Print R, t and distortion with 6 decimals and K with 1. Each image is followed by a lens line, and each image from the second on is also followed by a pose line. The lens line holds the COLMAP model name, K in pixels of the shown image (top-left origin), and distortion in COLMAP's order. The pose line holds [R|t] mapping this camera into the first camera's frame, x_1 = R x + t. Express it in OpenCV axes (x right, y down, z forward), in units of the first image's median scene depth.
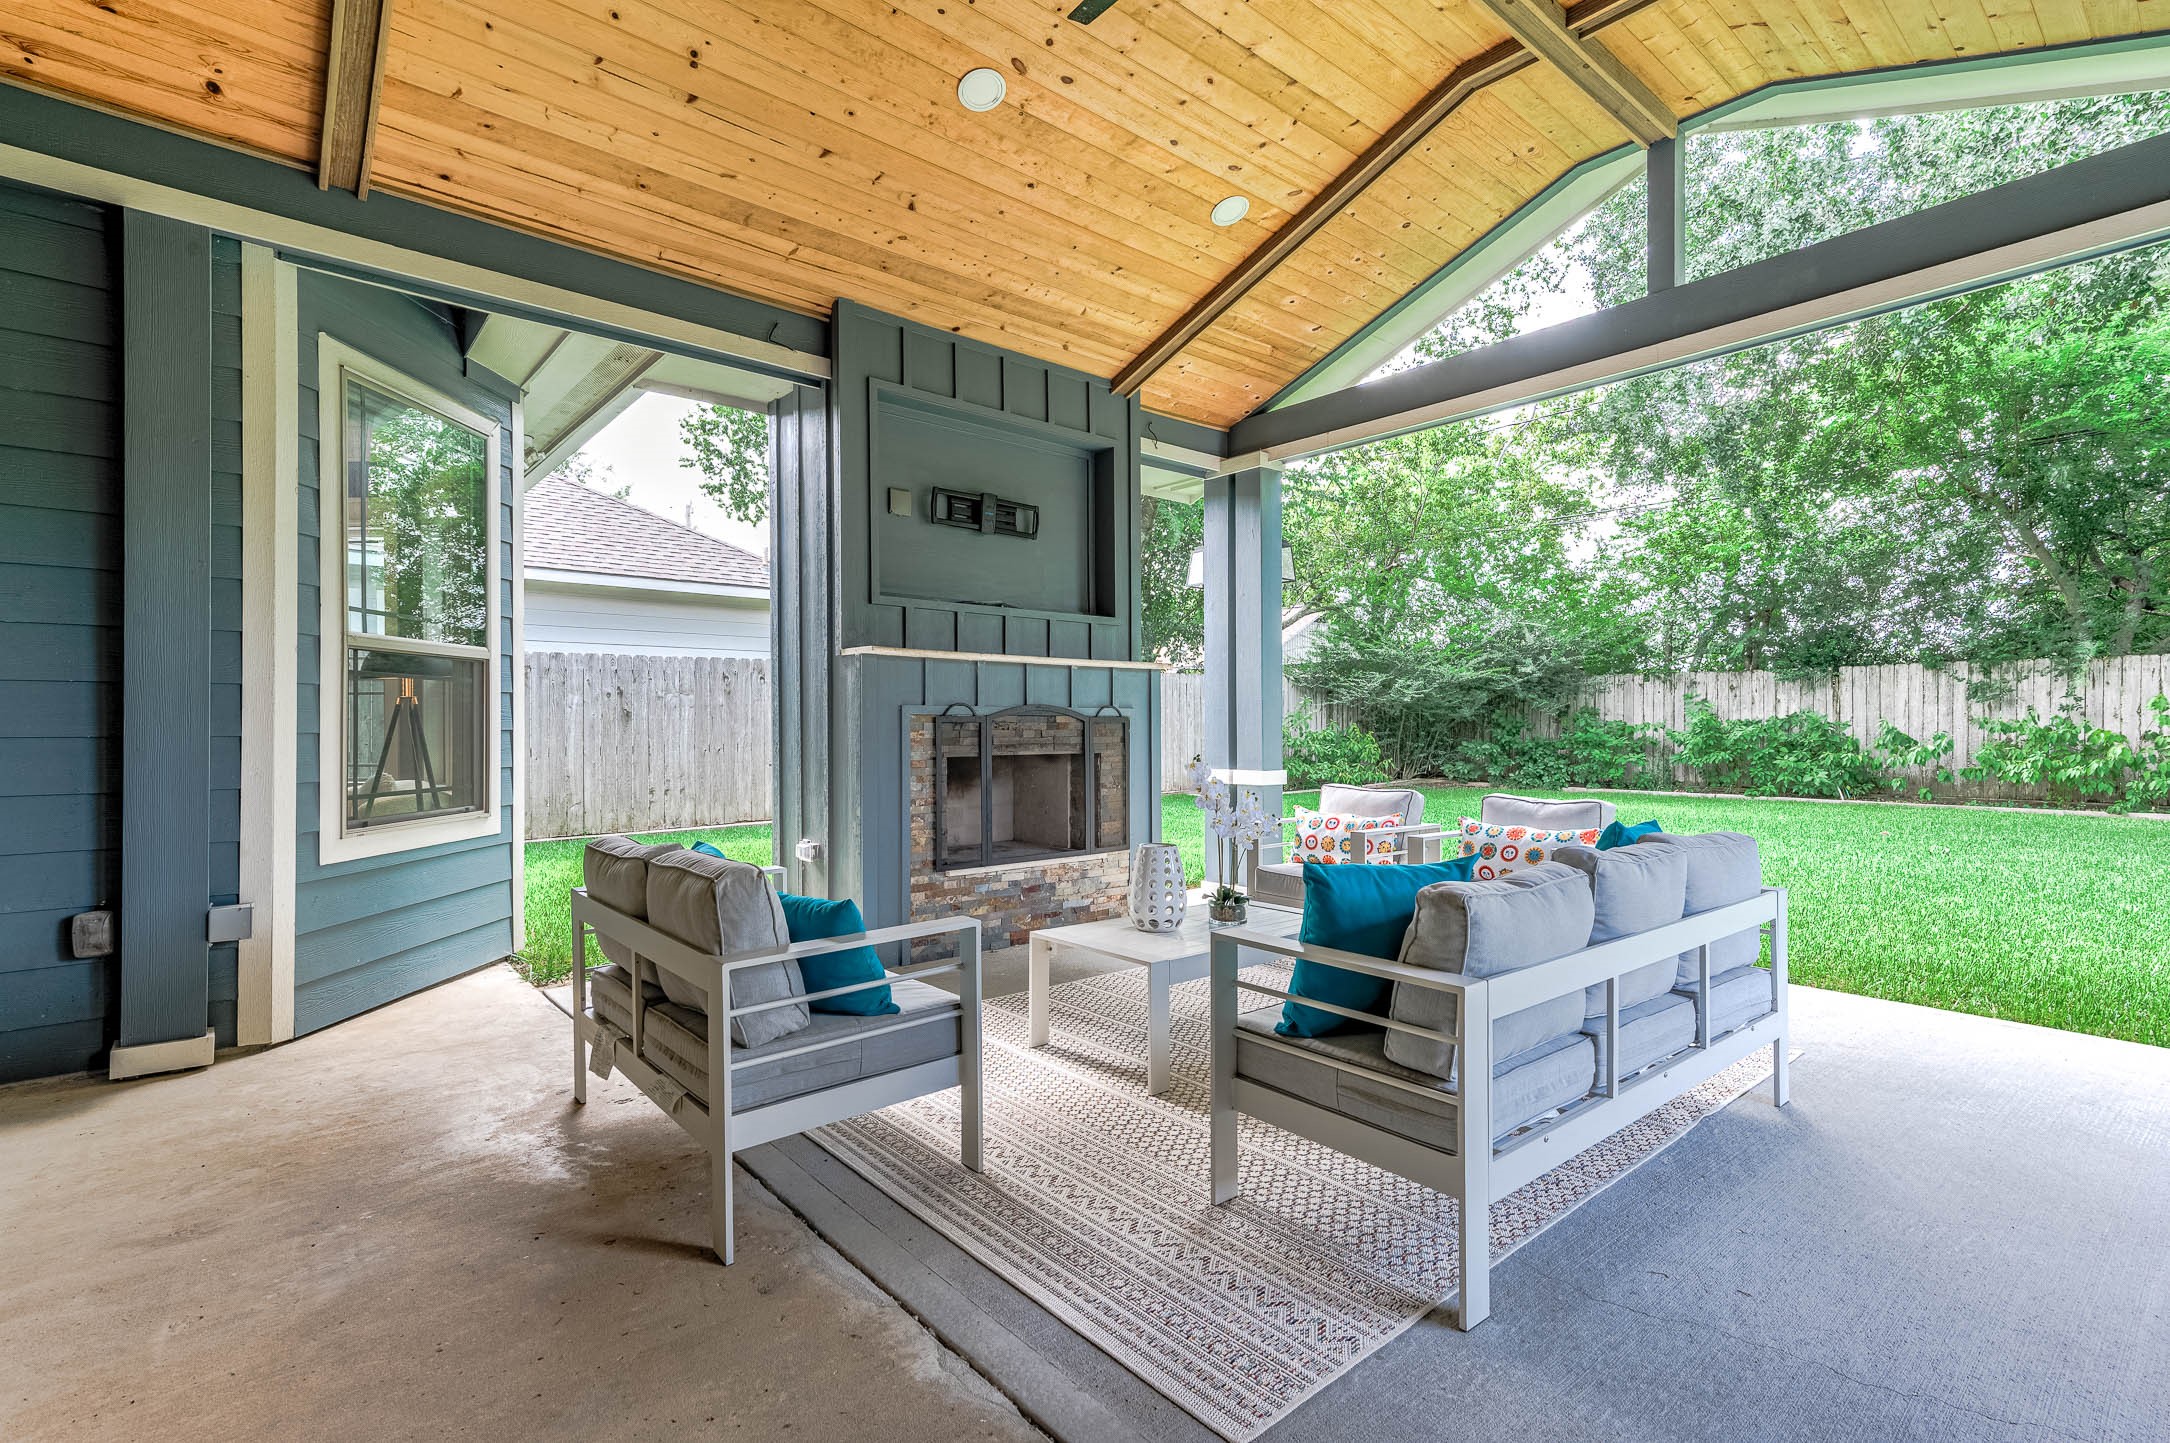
lens RADIAL K [[997.7, 0, 1077.0], [0, 997.7, 726.6], [0, 0, 1]] dist [0.006011, 0.000003]
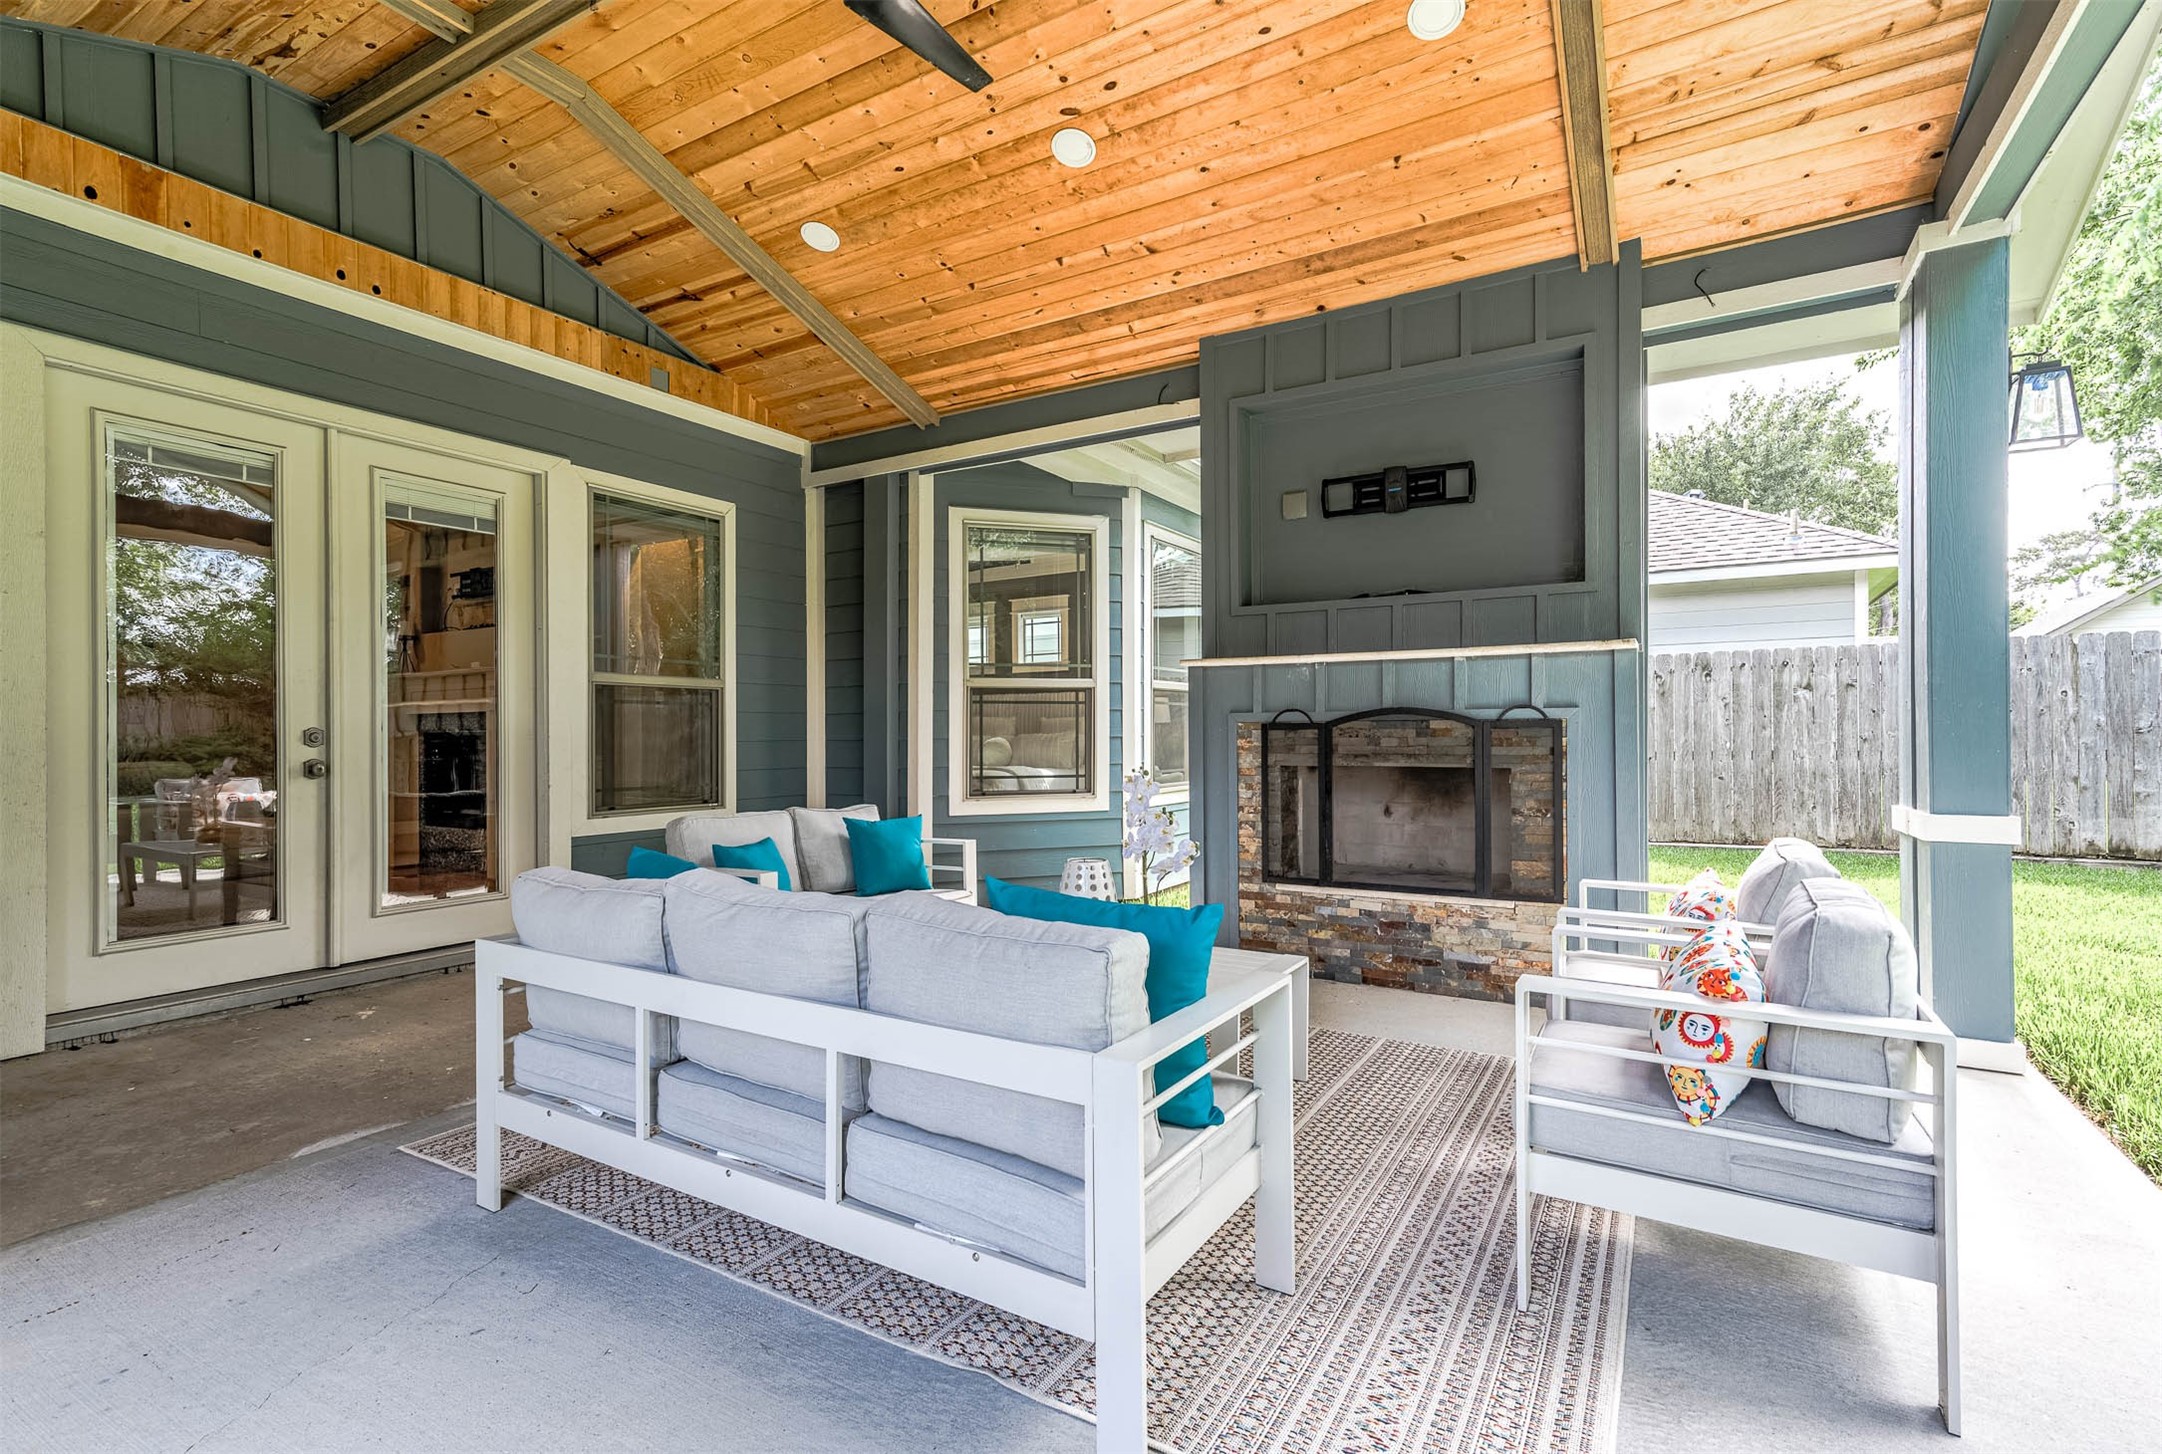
lens RADIAL K [[994.0, 0, 1072.3], [0, 994.0, 732.3], [0, 0, 1]] dist [0.006011, 0.000003]
pose [[0.319039, -0.002768, -0.947738, 0.677770], [0.003902, 0.999991, -0.001607, -0.000880], [0.947734, -0.003185, 0.319047, 0.476611]]
